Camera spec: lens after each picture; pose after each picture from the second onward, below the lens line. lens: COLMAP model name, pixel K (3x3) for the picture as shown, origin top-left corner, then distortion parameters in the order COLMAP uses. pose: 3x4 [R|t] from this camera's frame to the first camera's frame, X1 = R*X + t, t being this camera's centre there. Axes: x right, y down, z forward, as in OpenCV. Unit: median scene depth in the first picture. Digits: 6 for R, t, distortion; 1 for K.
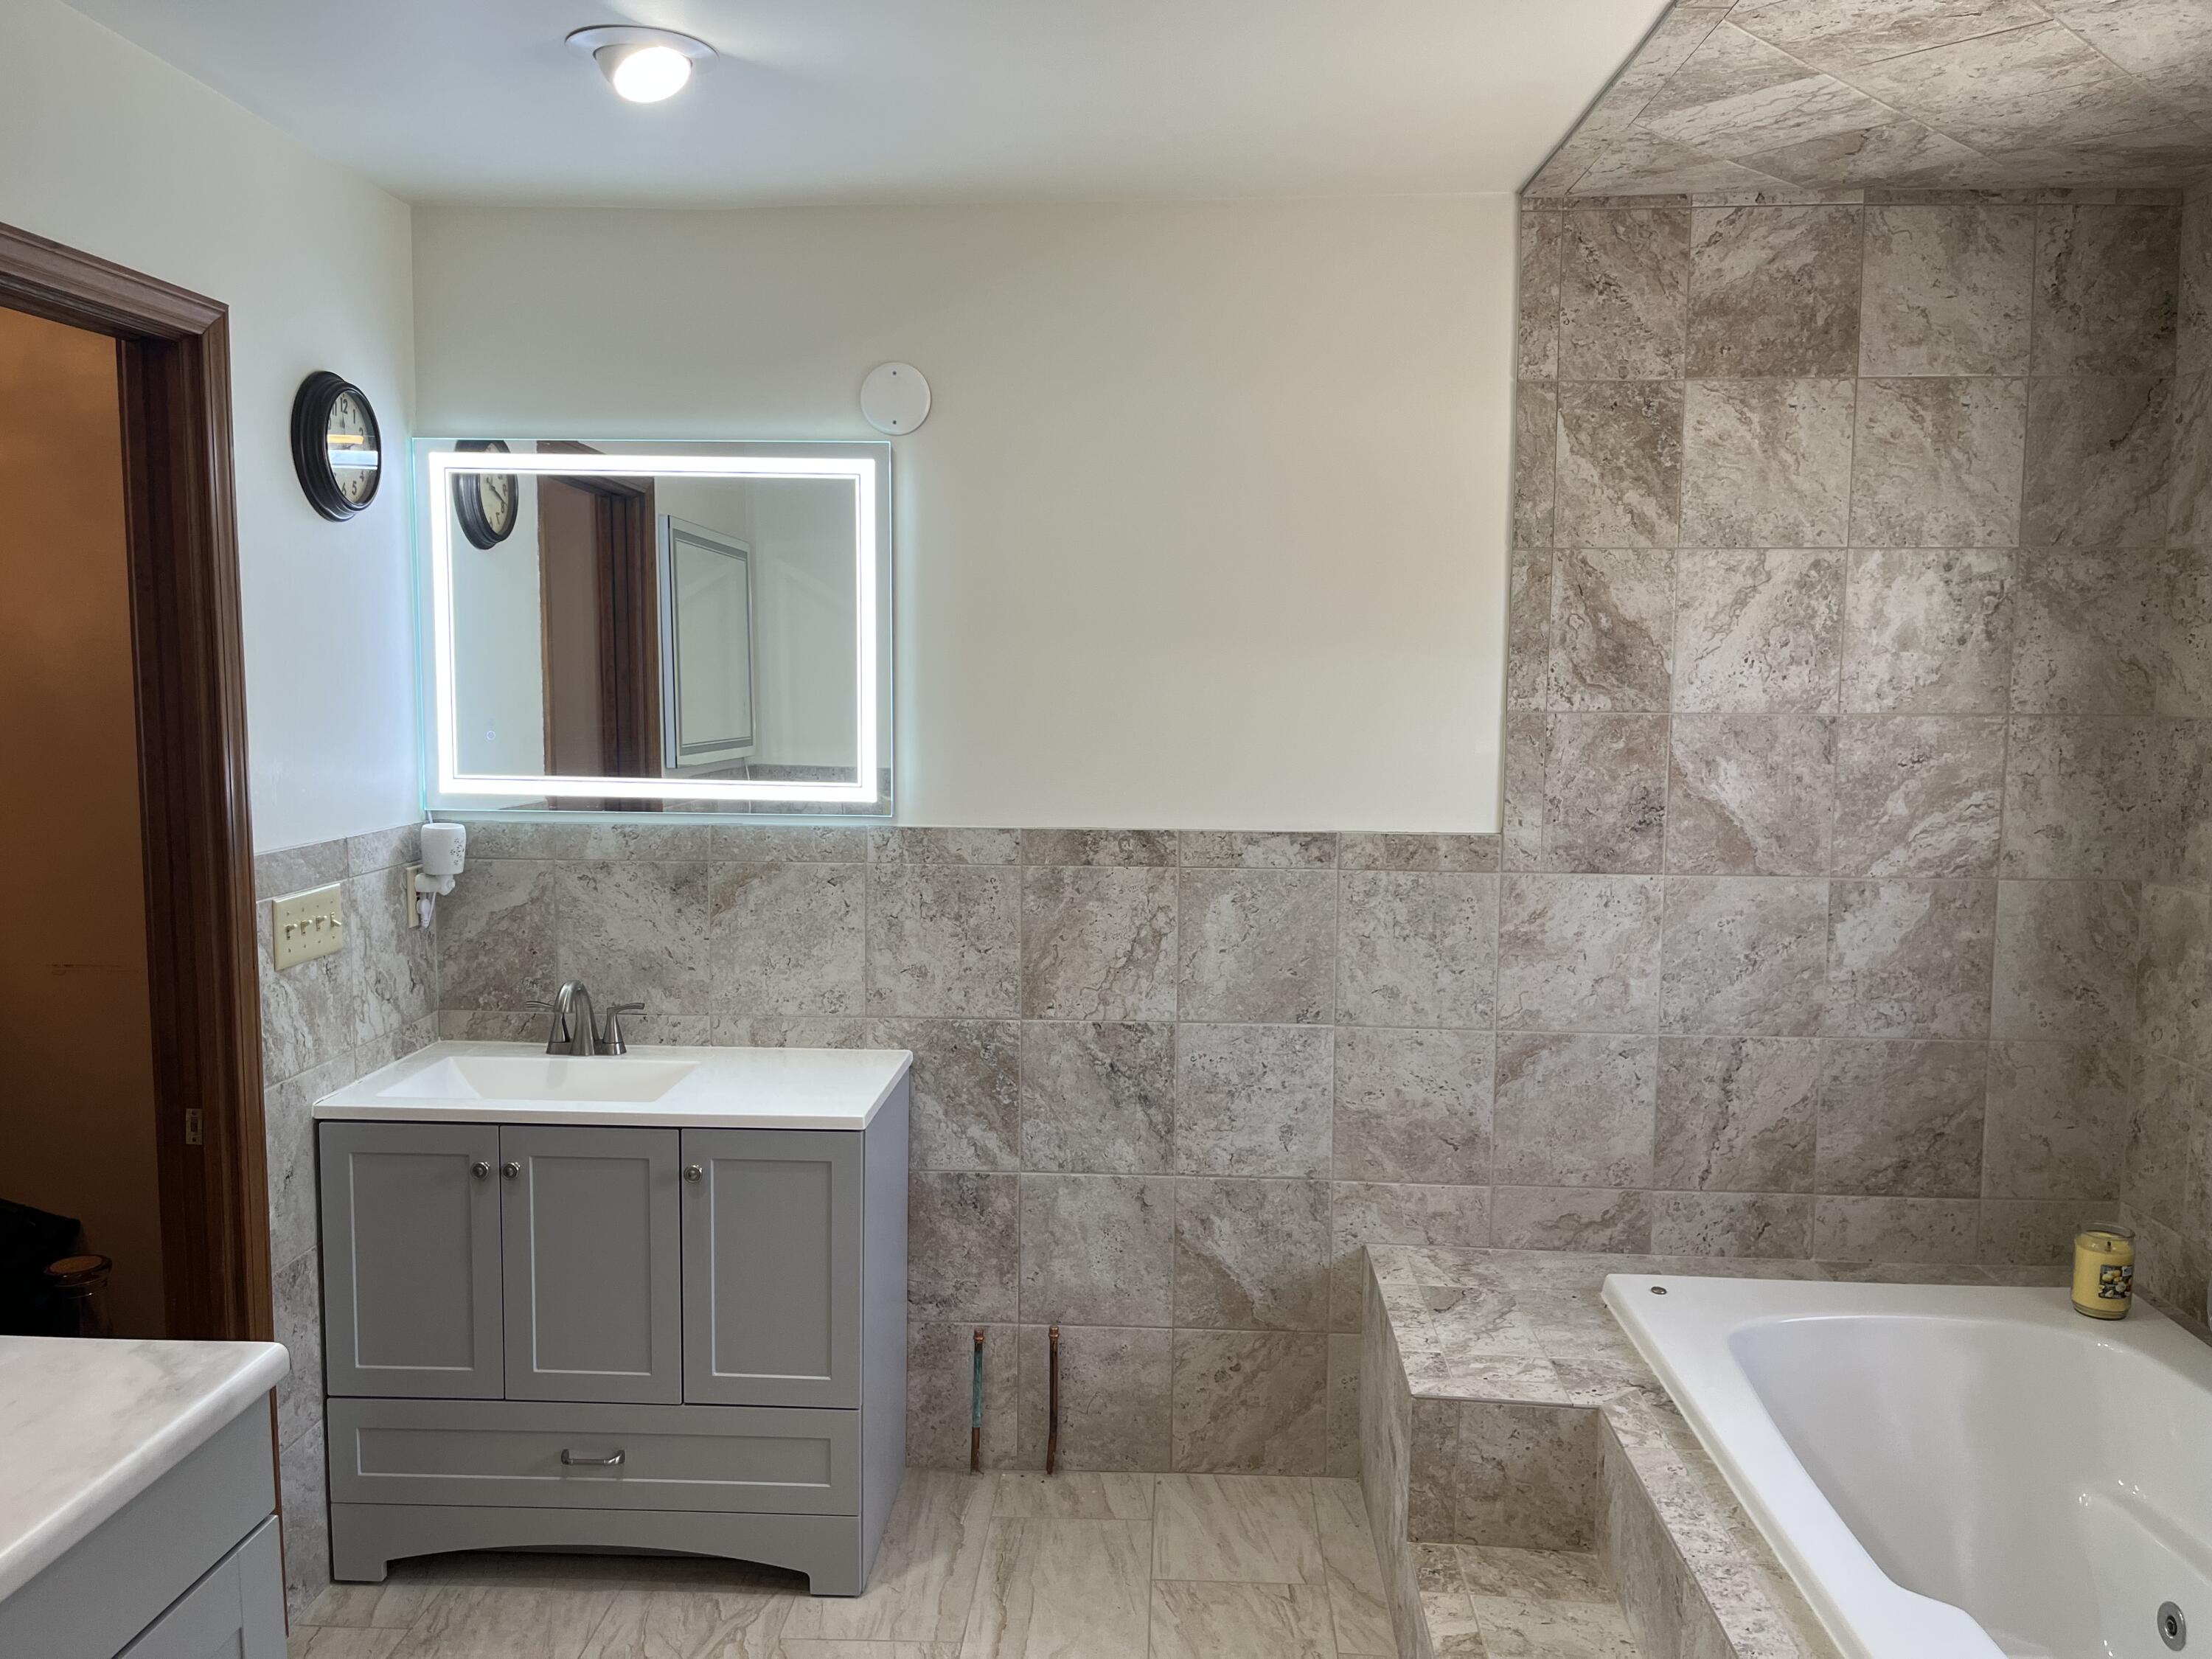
lens RADIAL K [[1662.4, 0, 1114.0], [0, 1662.4, 843.4], [0, 0, 1]] dist [0.065435, -0.084690]
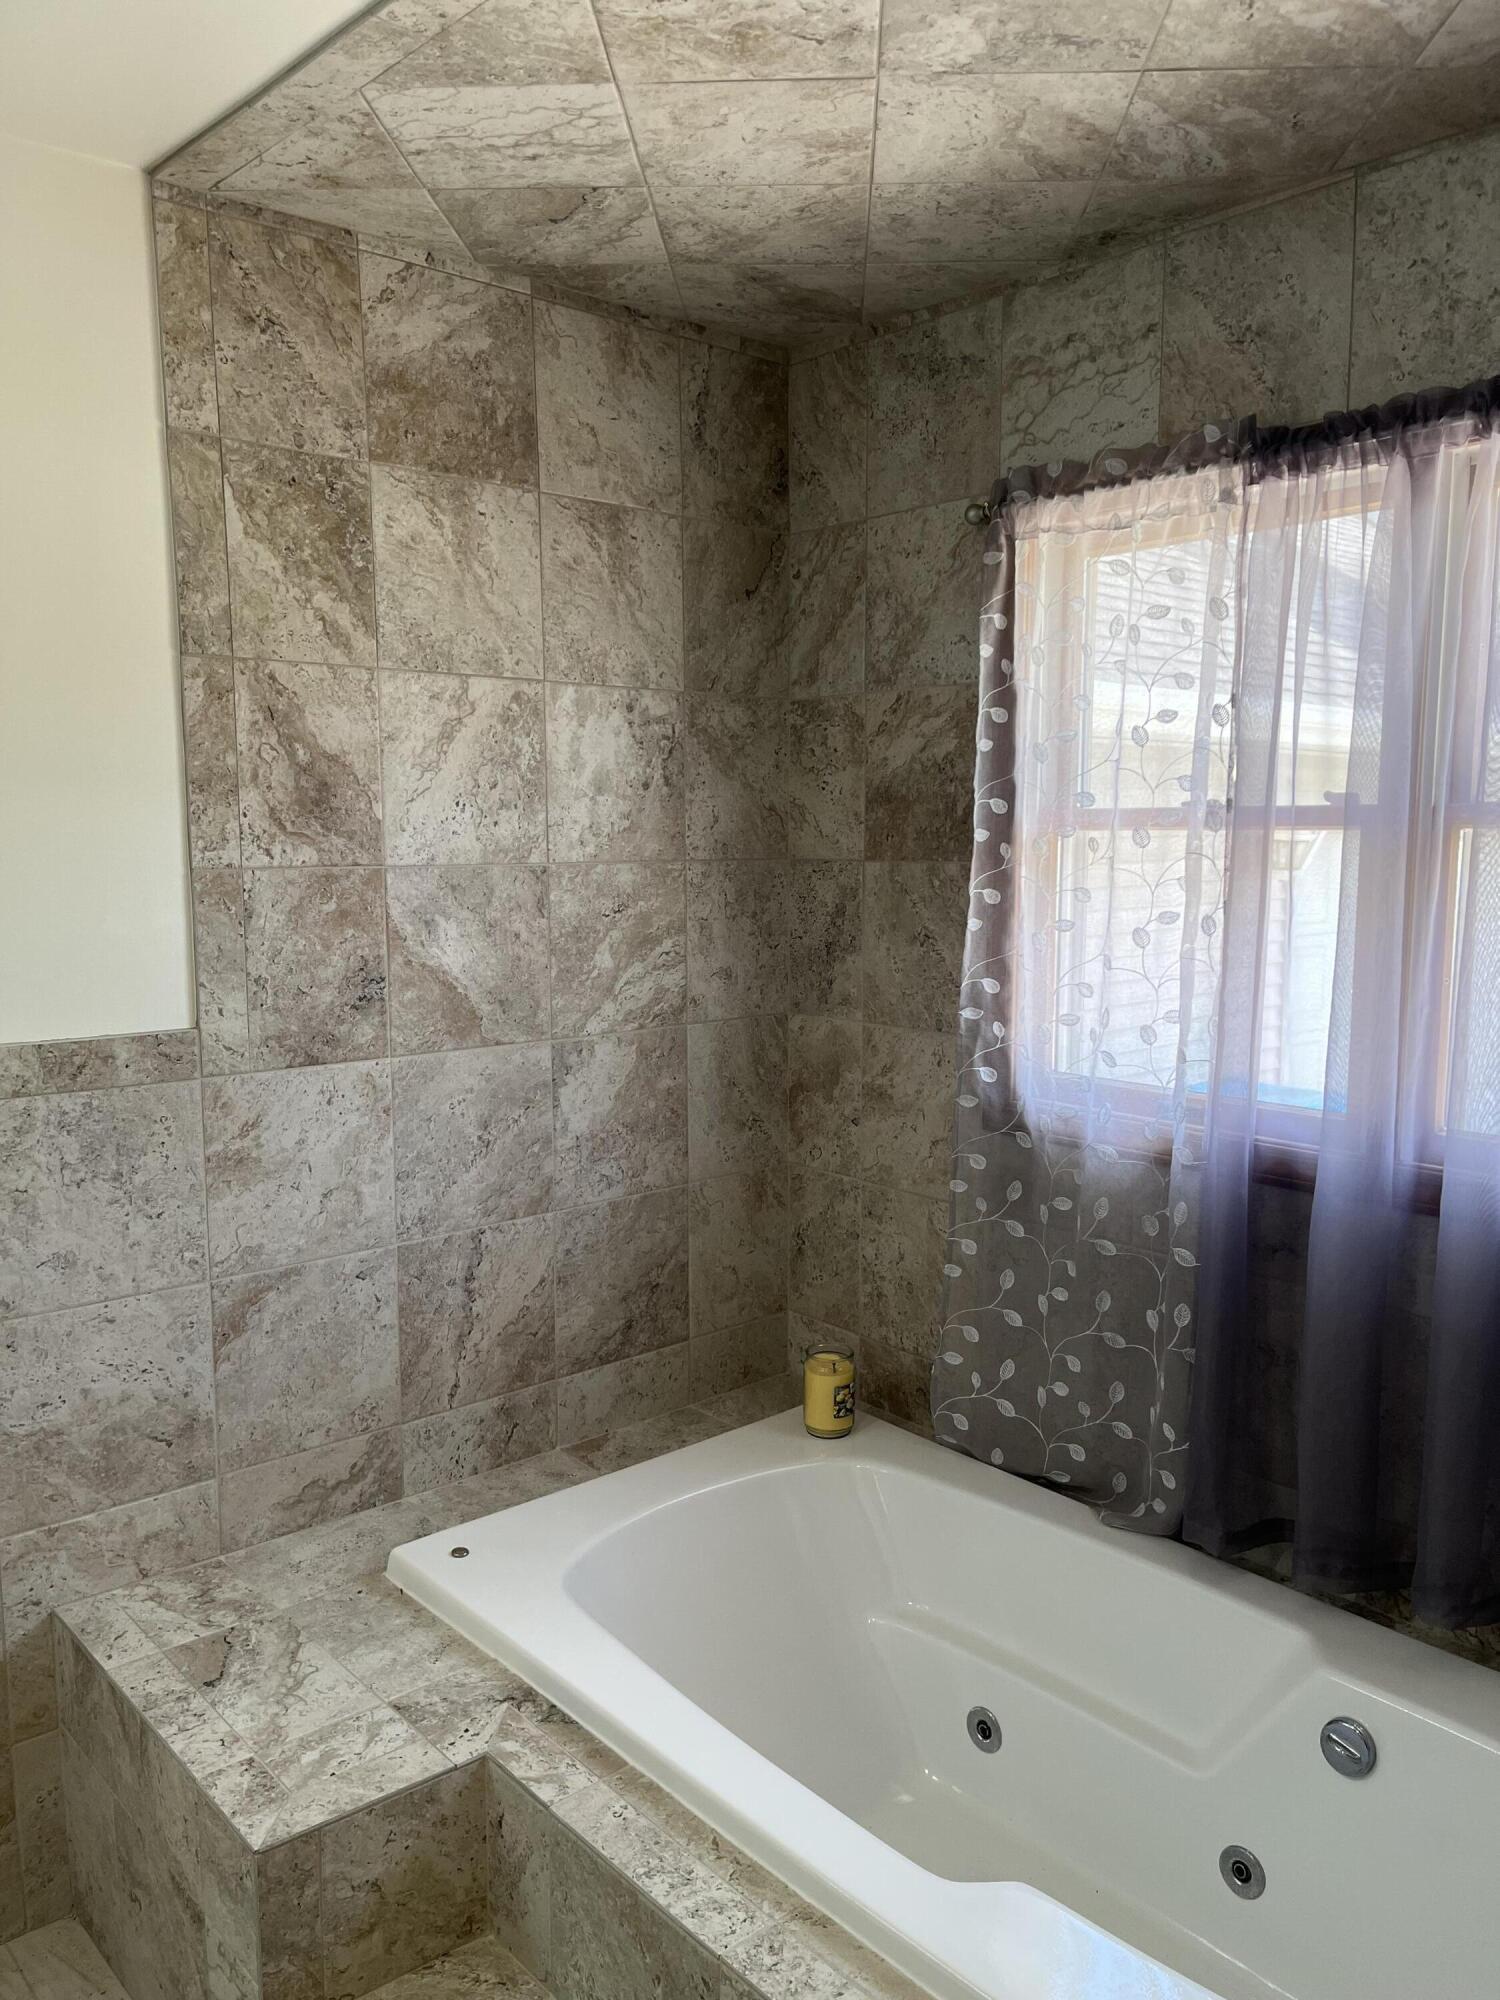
lens RADIAL K [[1503.1, 0, 752.9], [0, 1503.1, 1017.6], [0, 0, 1]] dist [0.065435, -0.084690]
pose [[0.720034, -0.095835, 0.687289, -0.064183], [0.076122, 0.995349, 0.059041, -0.033411], [-0.689751, 0.009807, 0.723980, 0.329091]]
